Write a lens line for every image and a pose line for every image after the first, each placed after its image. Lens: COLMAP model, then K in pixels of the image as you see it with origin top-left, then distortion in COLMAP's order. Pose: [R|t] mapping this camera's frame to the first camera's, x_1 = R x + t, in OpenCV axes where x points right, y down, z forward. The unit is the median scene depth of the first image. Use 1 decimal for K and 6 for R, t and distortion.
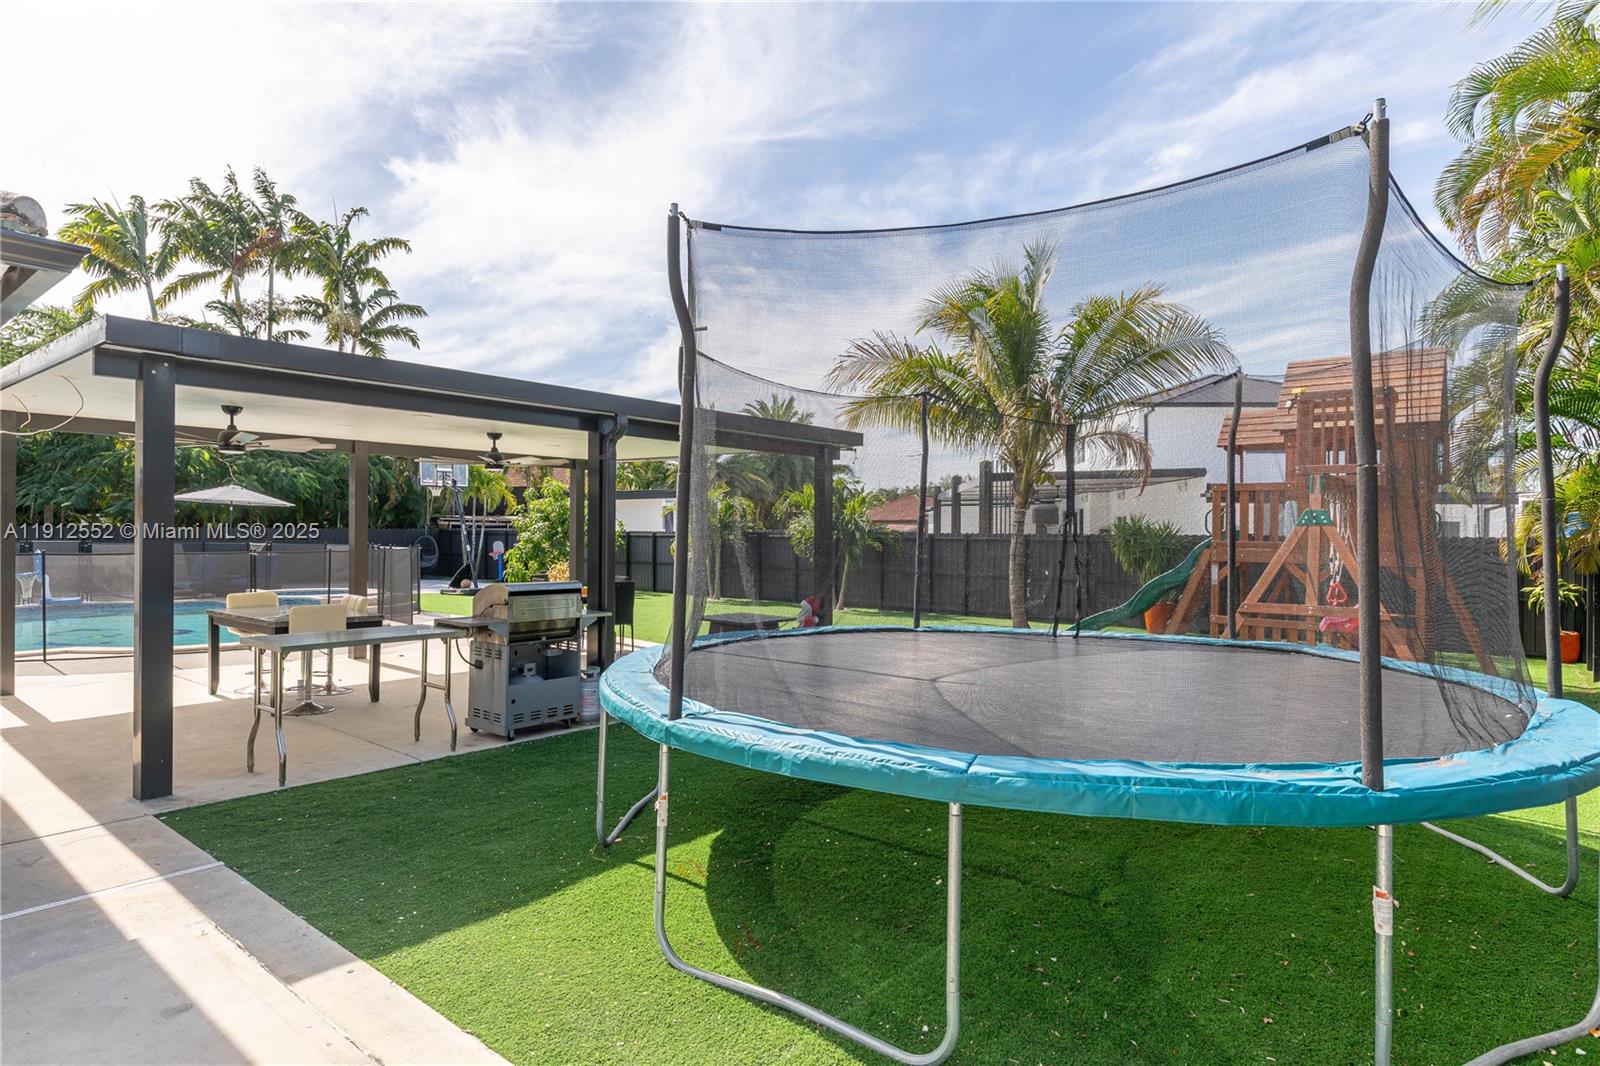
lens RADIAL K [[871.9, 0, 800.0], [0, 871.9, 533.0], [0, 0, 1]] dist [-0.004422, -0.000446]
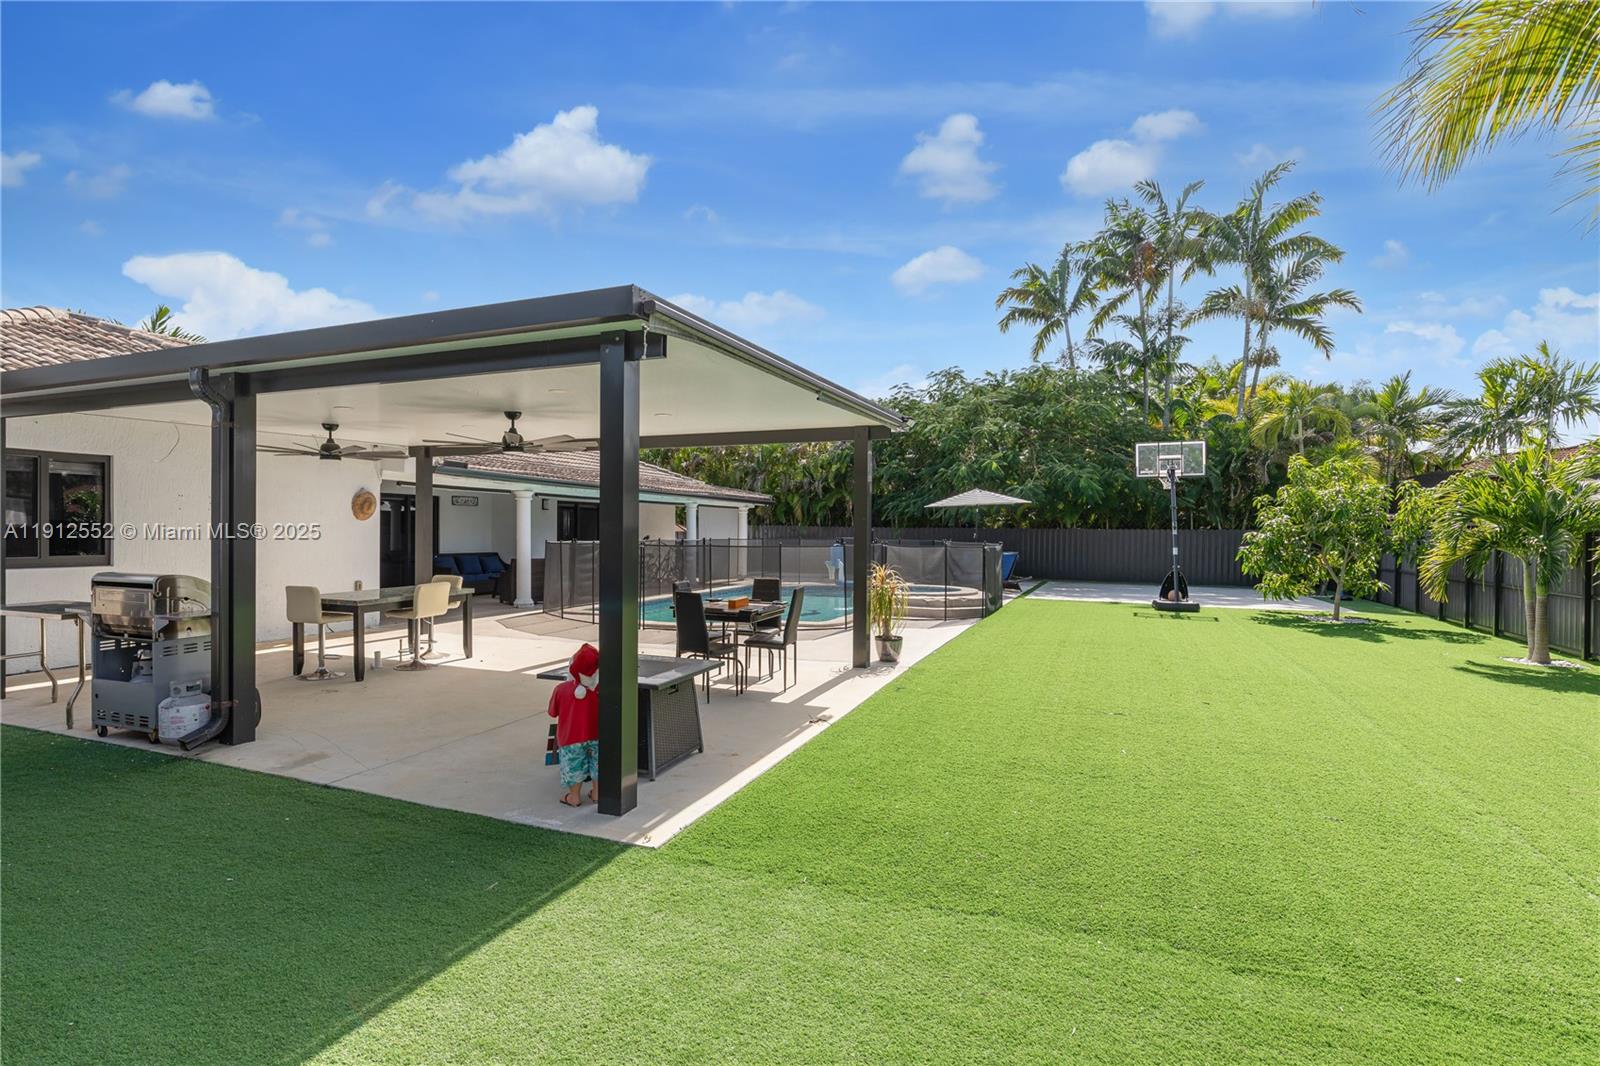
lens RADIAL K [[795.1, 0, 785.4], [0, 795.1, 537.5], [0, 0, 1]] dist [-0.000876, -0.001069]
pose [[0.289571, 0.004958, -0.957144, 0.173077], [-0.006828, 0.999972, 0.003114, 0.004166], [0.957132, 0.005633, 0.289597, 0.348634]]
